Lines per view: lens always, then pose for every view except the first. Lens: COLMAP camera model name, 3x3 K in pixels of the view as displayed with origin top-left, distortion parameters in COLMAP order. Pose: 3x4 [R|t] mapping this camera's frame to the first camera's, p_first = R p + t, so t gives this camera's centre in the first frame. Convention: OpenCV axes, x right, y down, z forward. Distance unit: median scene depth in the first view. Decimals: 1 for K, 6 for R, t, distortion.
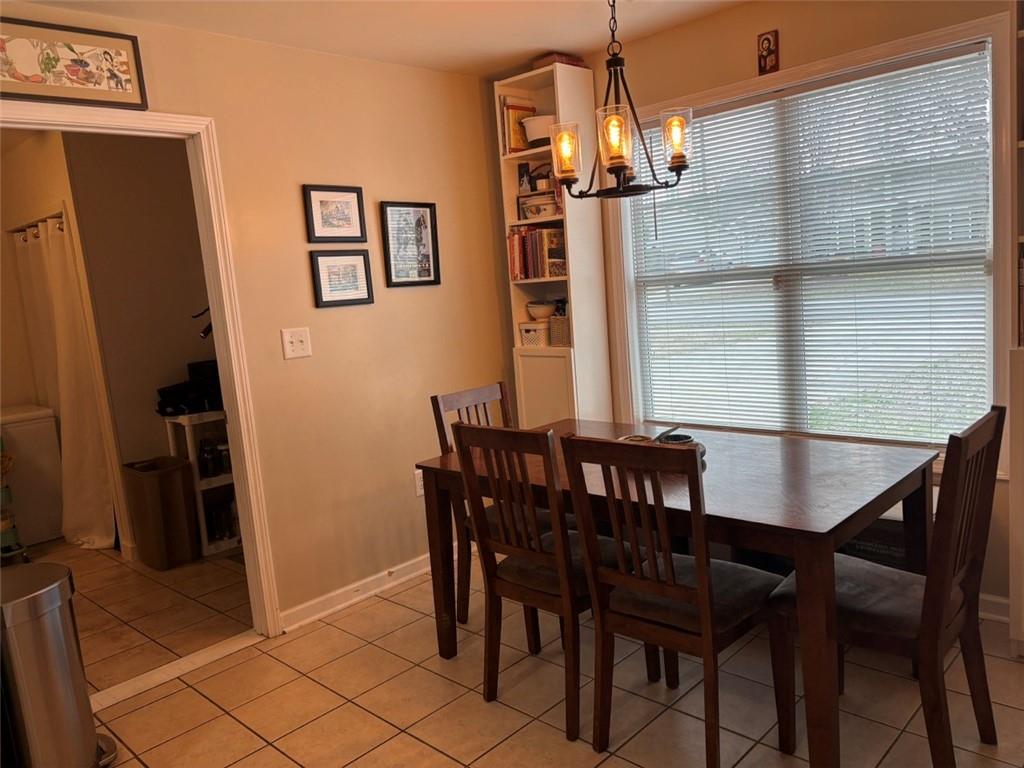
lens RADIAL K [[754.8, 0, 512.7], [0, 754.8, 391.6], [0, 0, 1]] dist [-0.006066, -0.011398]
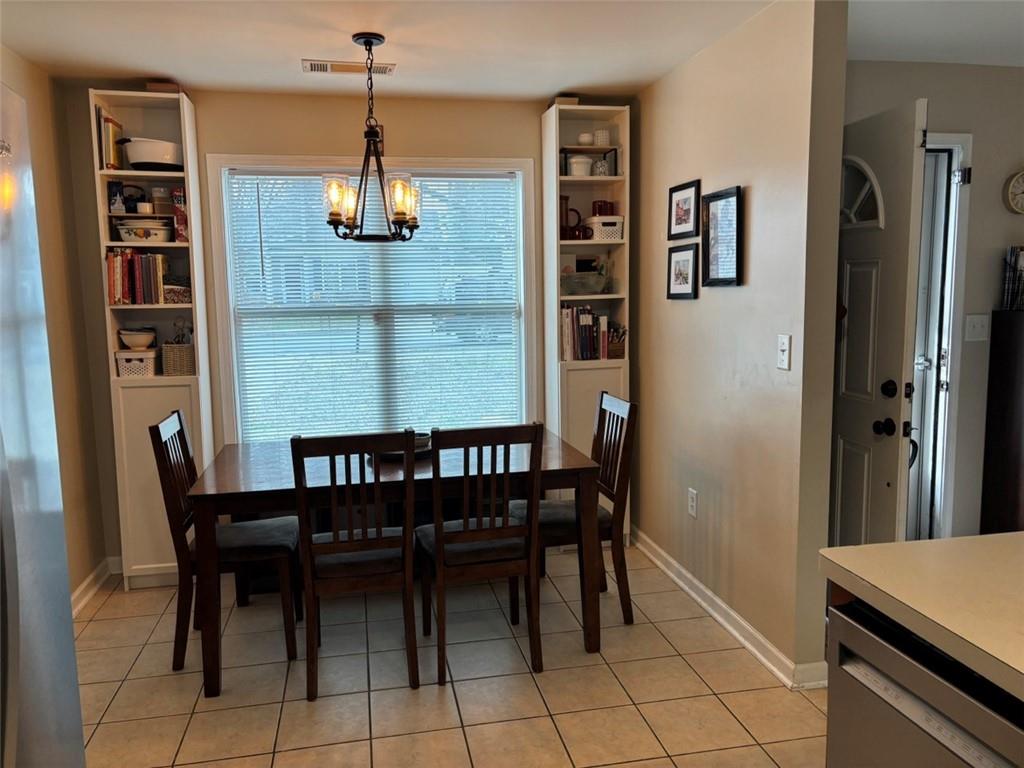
lens RADIAL K [[754.8, 0, 512.5], [0, 754.8, 376.6], [0, 0, 1]] dist [-0.006066, -0.011398]
pose [[0.564584, -0.019168, 0.825153, -0.495734], [0.087646, 0.995470, -0.036845, 0.015798], [-0.820709, 0.093124, 0.563706, 0.096526]]
